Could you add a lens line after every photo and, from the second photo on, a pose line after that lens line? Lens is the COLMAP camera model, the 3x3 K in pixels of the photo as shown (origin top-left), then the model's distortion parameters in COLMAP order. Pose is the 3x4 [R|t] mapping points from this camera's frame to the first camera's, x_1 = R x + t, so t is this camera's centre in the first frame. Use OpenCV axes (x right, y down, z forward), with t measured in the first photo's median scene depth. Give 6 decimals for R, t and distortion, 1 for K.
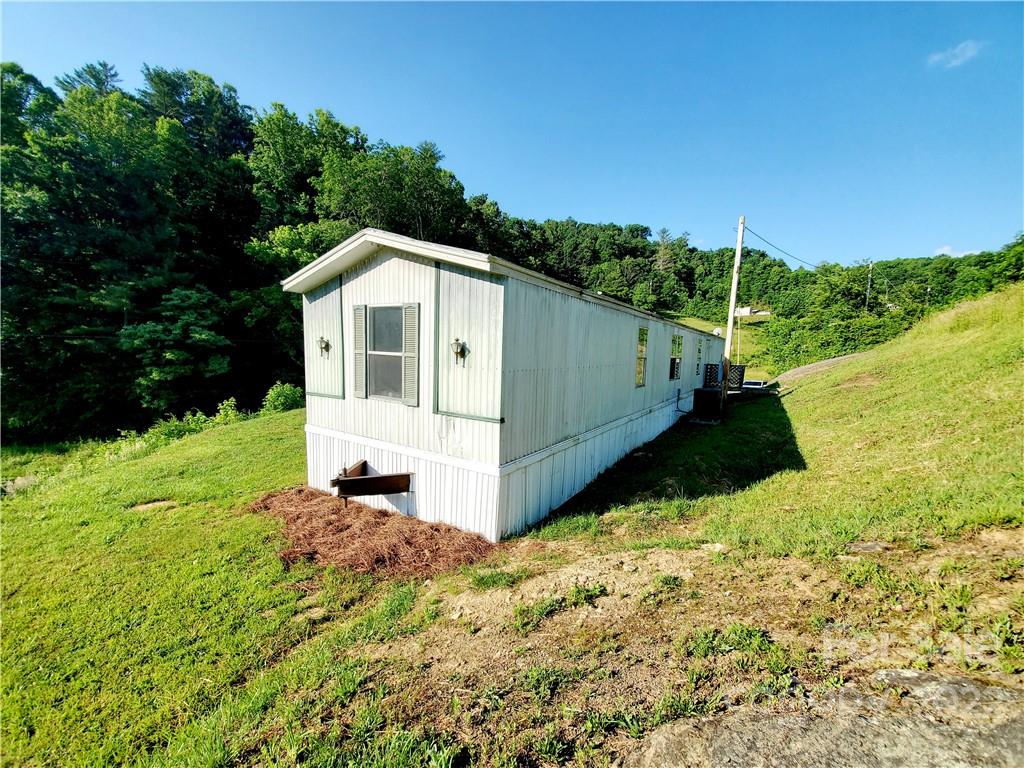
lens RADIAL K [[408.3, 0, 511.3], [0, 408.3, 386.5], [0, 0, 1]] dist [0.001869, -0.003223]
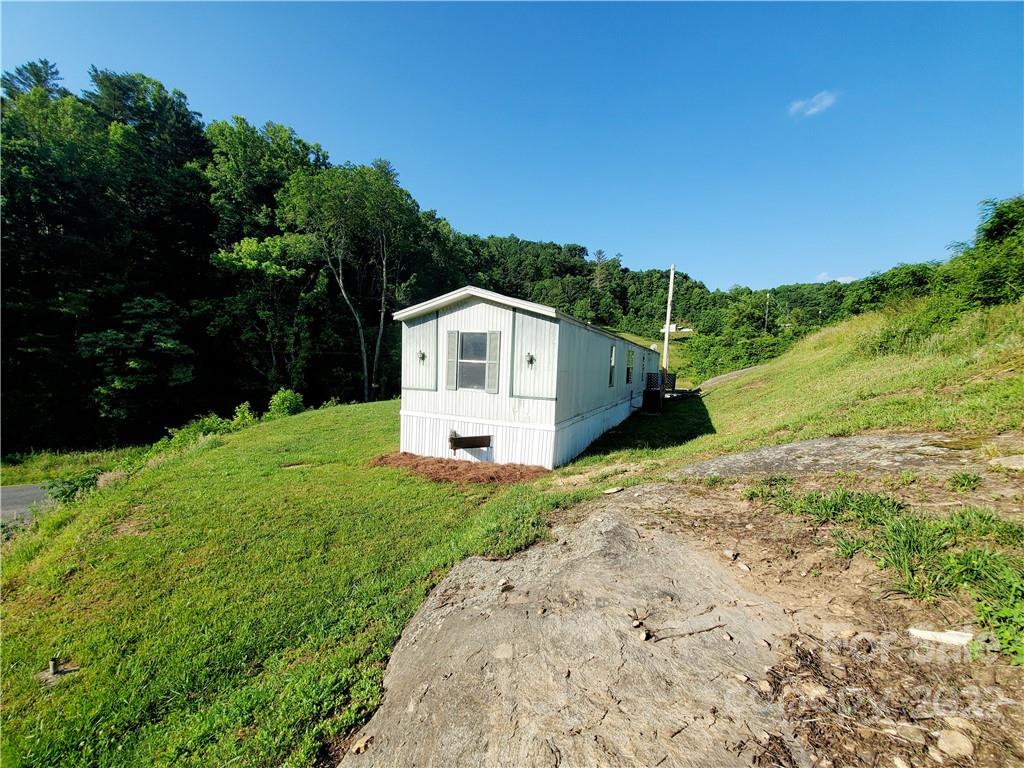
lens RADIAL K [[408.3, 0, 509.5], [0, 408.3, 385.3], [0, 0, 1]] dist [0.001869, -0.003223]
pose [[0.990107, -0.001107, 0.140308, -0.067196], [0.005524, 0.999501, -0.031095, 0.010949], [-0.140204, 0.031562, 0.989619, -0.104495]]
